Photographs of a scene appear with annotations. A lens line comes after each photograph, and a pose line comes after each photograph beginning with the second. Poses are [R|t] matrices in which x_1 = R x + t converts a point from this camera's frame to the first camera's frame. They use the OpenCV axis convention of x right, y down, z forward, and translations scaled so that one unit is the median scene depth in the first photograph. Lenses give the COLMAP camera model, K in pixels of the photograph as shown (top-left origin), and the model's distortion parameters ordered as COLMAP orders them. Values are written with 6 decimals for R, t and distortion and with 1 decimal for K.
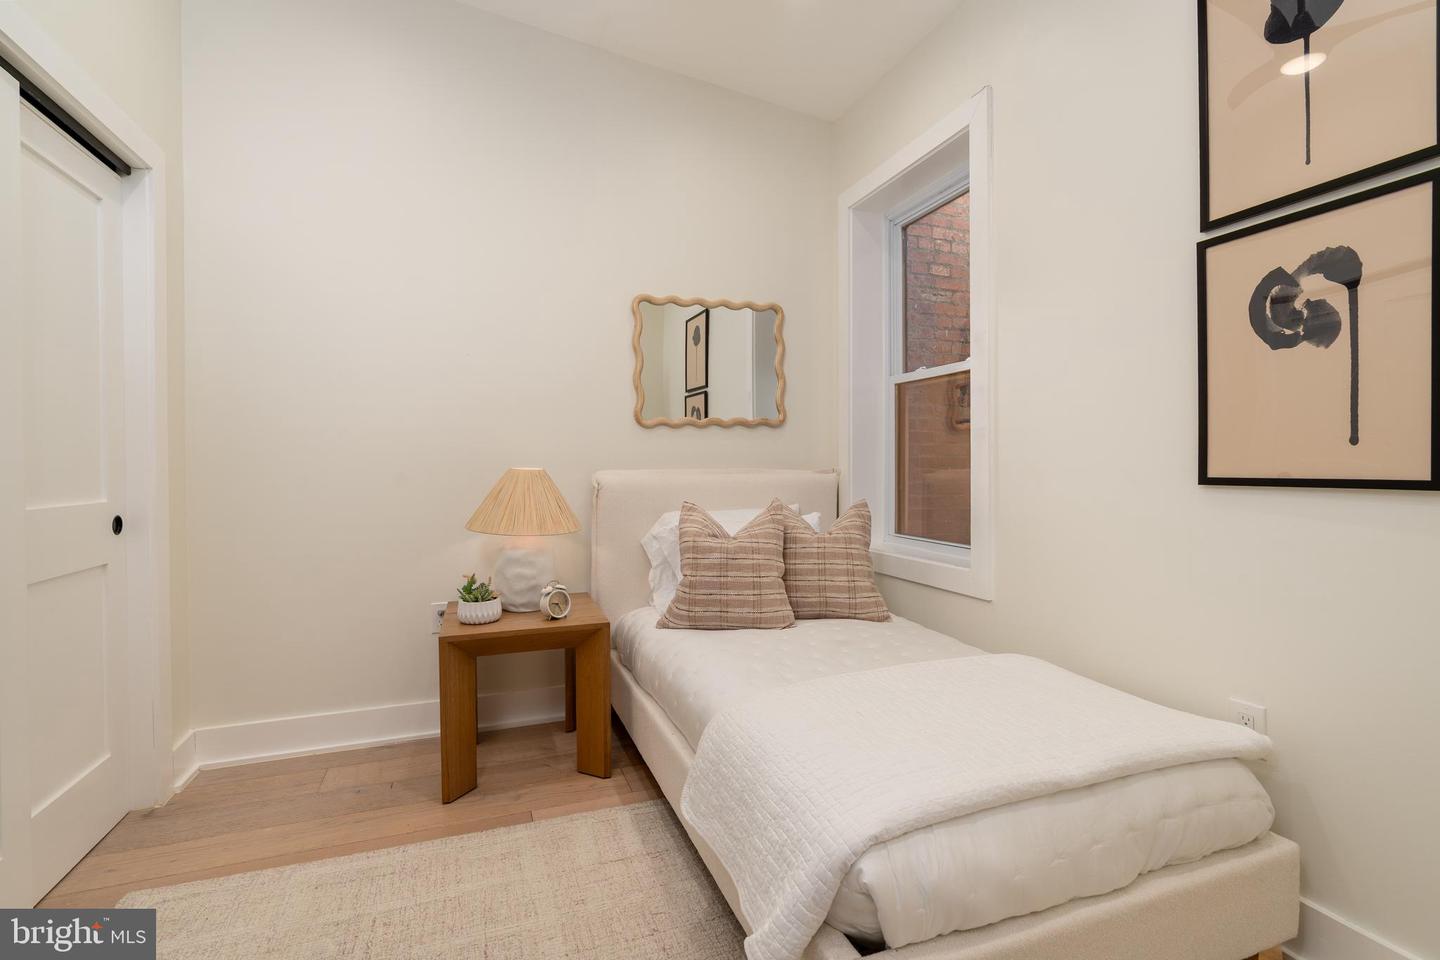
lens RADIAL K [[683.6, 0, 733.7], [0, 683.6, 462.1], [0, 0, 1]] dist [0.001447, 0.000049]
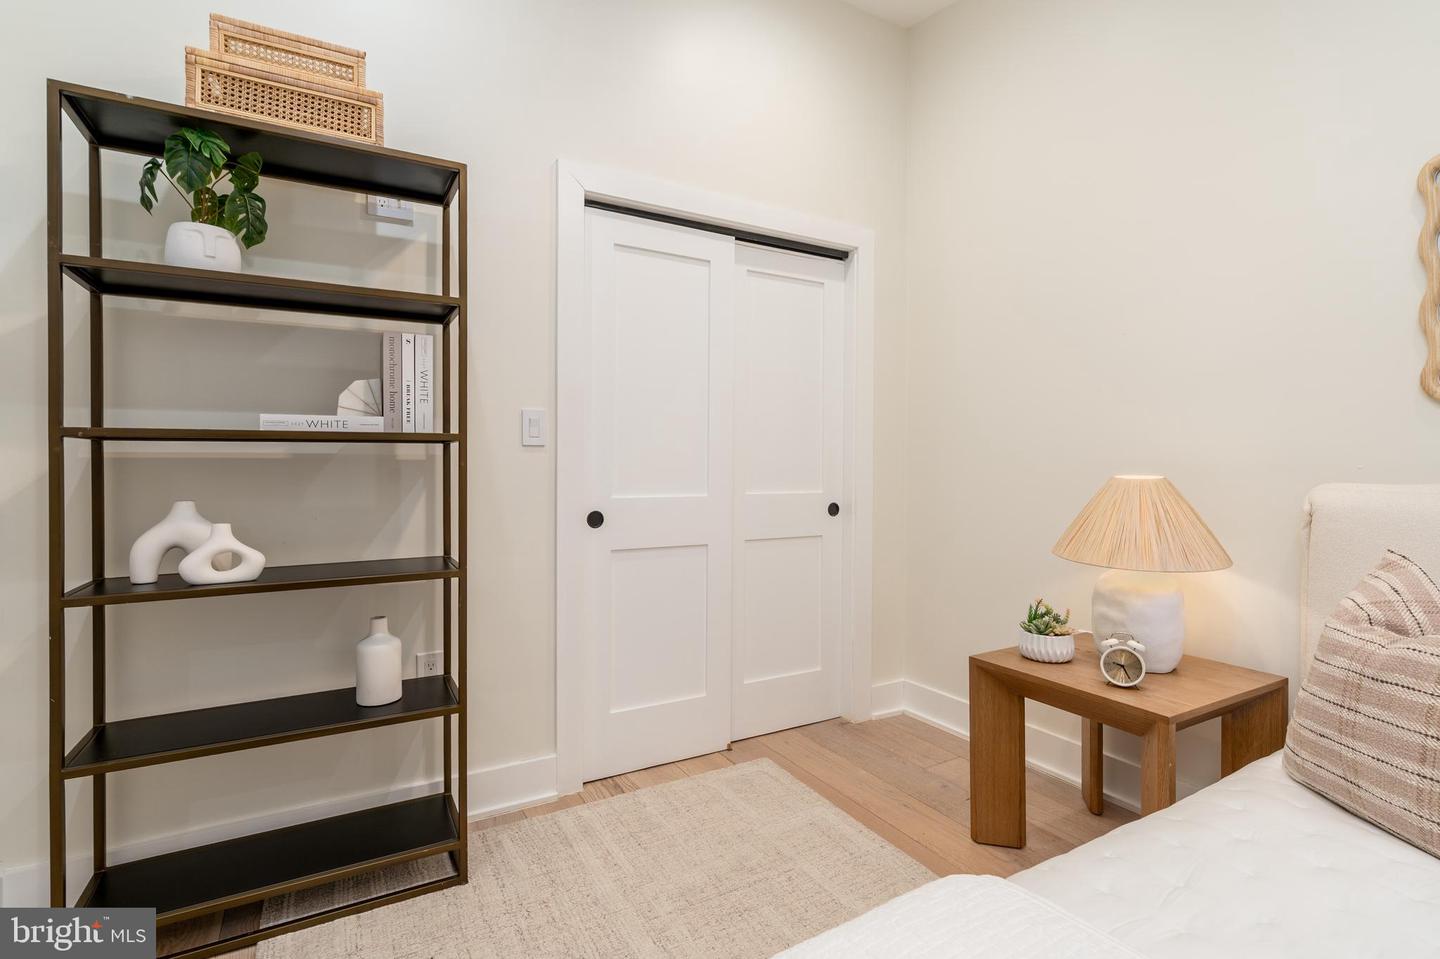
lens RADIAL K [[683.6, 0, 733.7], [0, 683.6, 461.6], [0, 0, 1]] dist [0.001447, 0.000049]
pose [[0.155384, 0.000926, -0.987854, 0.396016], [-0.004552, 0.999990, 0.000221, -0.005608], [0.987844, 0.004462, 0.155387, 0.495115]]
